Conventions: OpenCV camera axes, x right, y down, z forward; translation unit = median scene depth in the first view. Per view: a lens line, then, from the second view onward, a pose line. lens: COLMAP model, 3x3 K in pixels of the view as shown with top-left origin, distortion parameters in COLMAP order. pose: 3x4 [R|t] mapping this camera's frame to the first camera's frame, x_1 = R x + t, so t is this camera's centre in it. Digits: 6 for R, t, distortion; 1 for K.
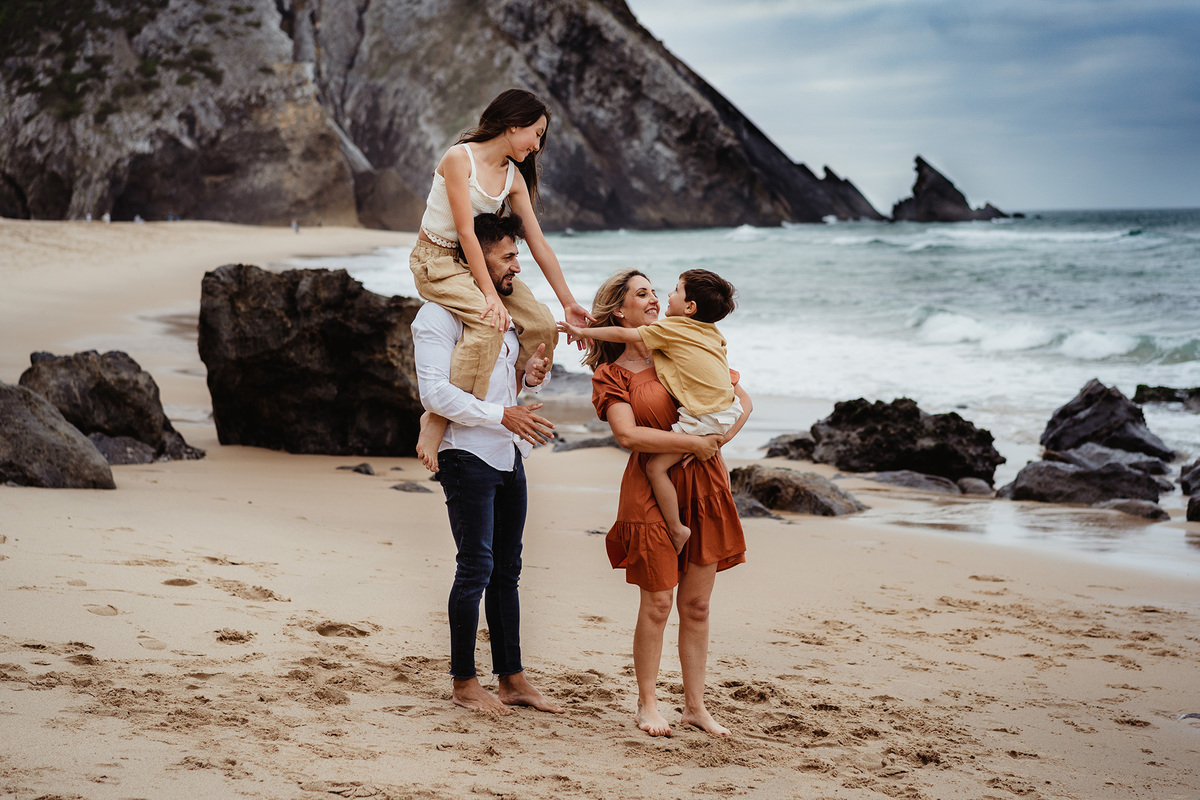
lens RADIAL K [[1583.4, 0, 544.1], [0, 1583.4, 404.1], [0, 0, 1]] dist [0.068529, -0.396216]
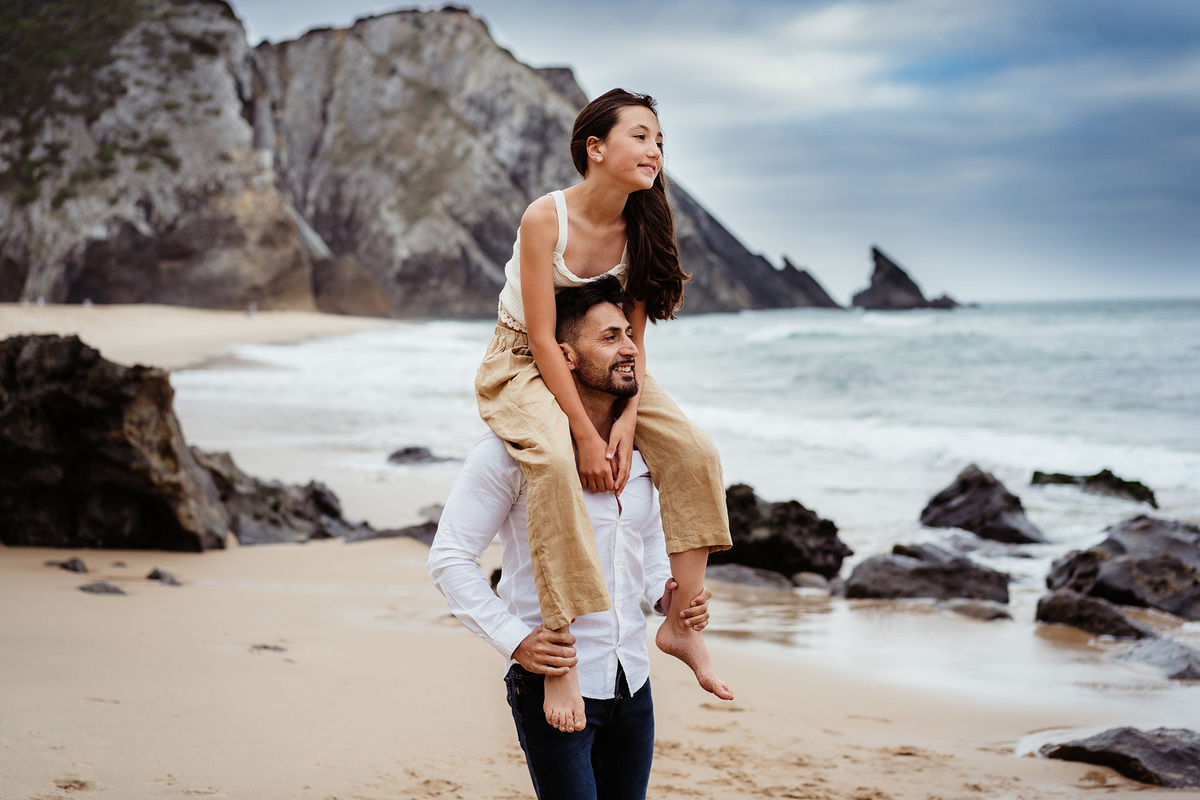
lens RADIAL K [[1583.4, 0, 544.1], [0, 1583.4, 404.1], [0, 0, 1]] dist [0.068529, -0.396216]
pose [[0.999644, 0.003076, 0.026487, 0.106215], [-0.001624, 0.998503, -0.054669, 0.000589], [-0.026615, 0.054606, 0.998153, 0.122363]]
